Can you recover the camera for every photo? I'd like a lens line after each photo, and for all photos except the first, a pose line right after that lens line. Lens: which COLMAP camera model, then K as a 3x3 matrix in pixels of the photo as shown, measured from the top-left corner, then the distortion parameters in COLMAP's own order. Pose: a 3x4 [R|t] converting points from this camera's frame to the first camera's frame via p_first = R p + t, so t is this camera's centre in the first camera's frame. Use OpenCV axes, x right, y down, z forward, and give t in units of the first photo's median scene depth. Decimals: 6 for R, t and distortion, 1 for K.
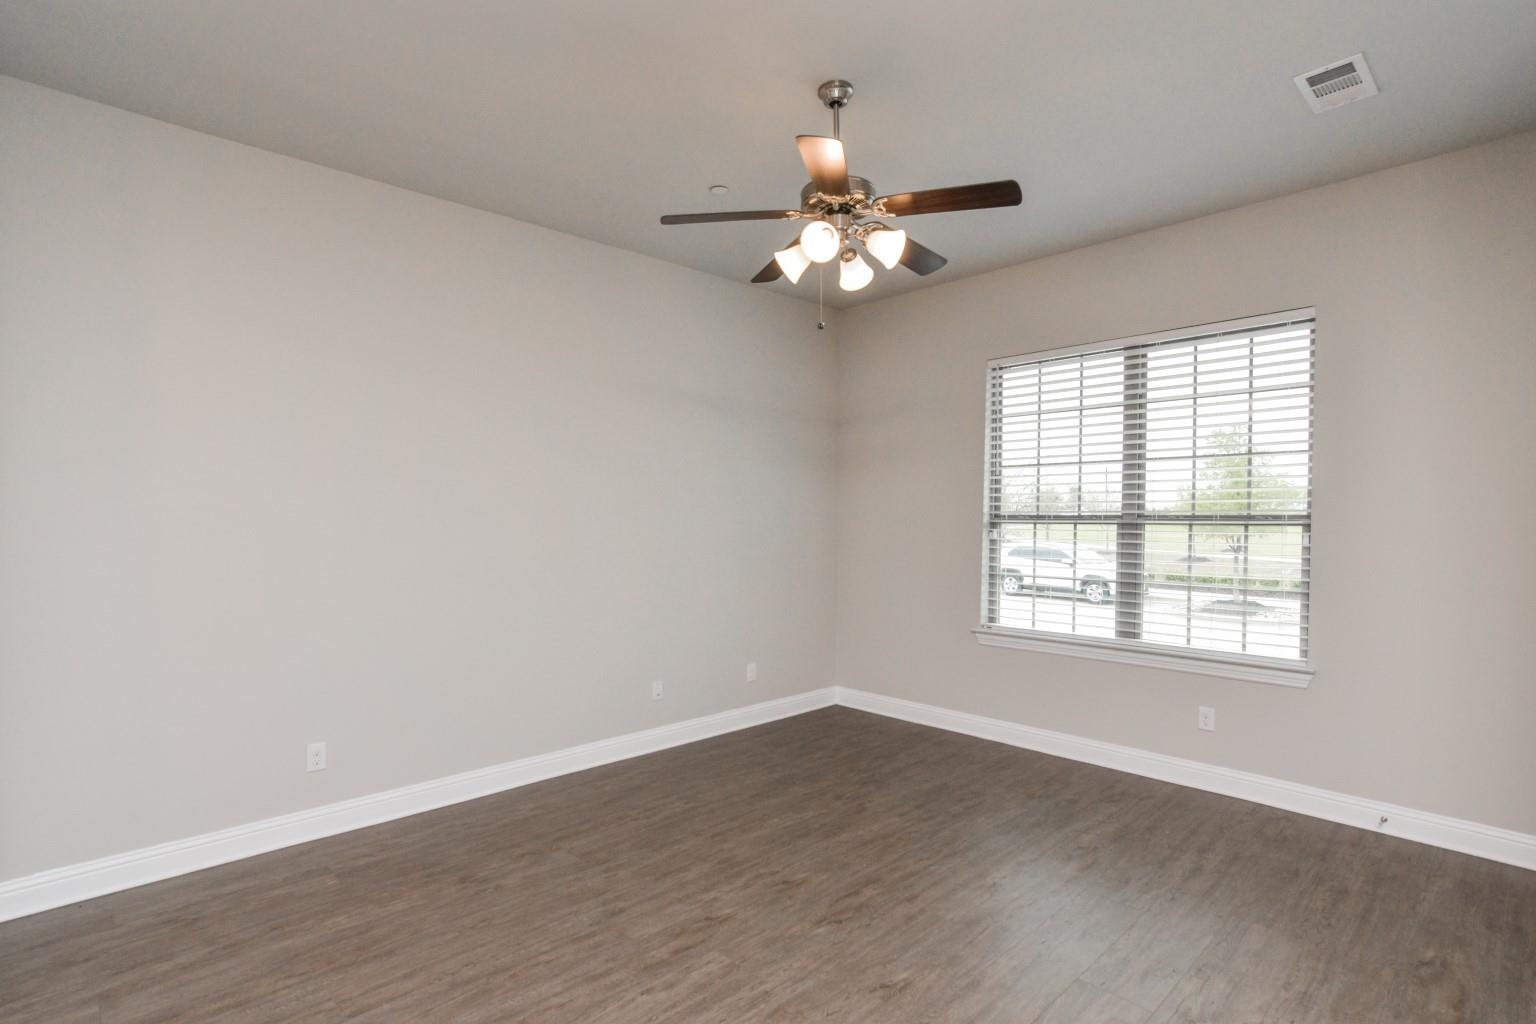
lens RADIAL K [[748.5, 0, 771.6], [0, 748.5, 526.0], [0, 0, 1]] dist [-0.053908, 0.000273]
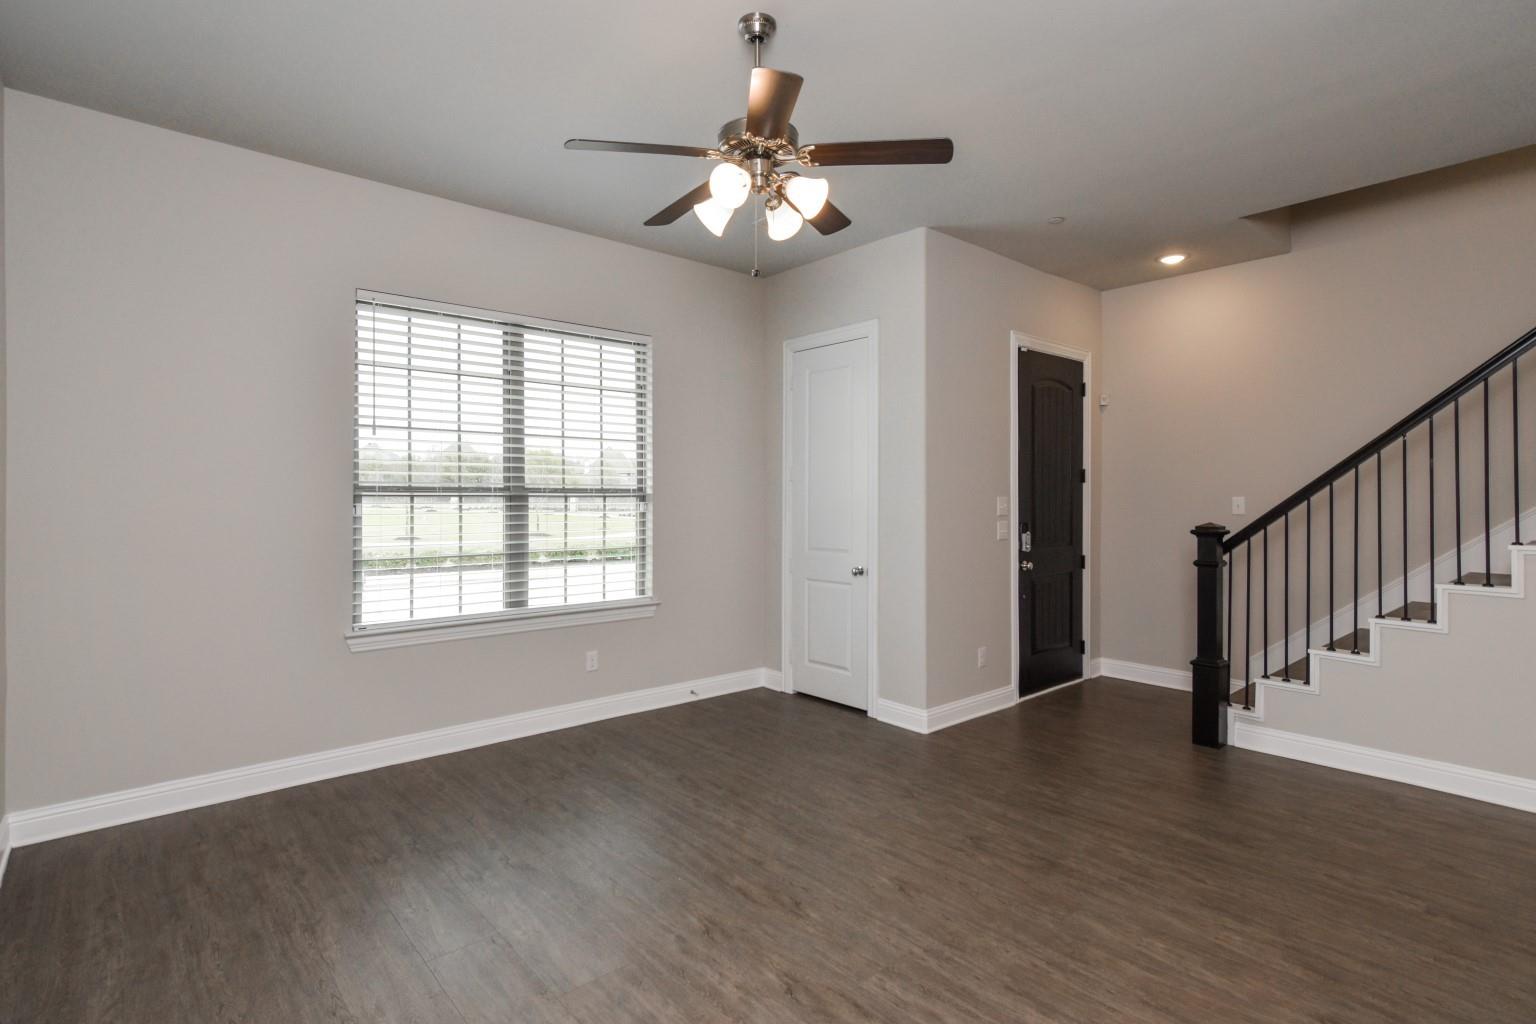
lens RADIAL K [[751.7, 0, 772.9], [0, 751.7, 500.9], [0, 0, 1]] dist [-0.002779, -0.000328]
pose [[0.035052, -0.011287, 0.999322, -0.551854], [0.004414, 0.999928, 0.011139, -0.006400], [-0.999376, 0.004021, 0.035099, 0.607195]]
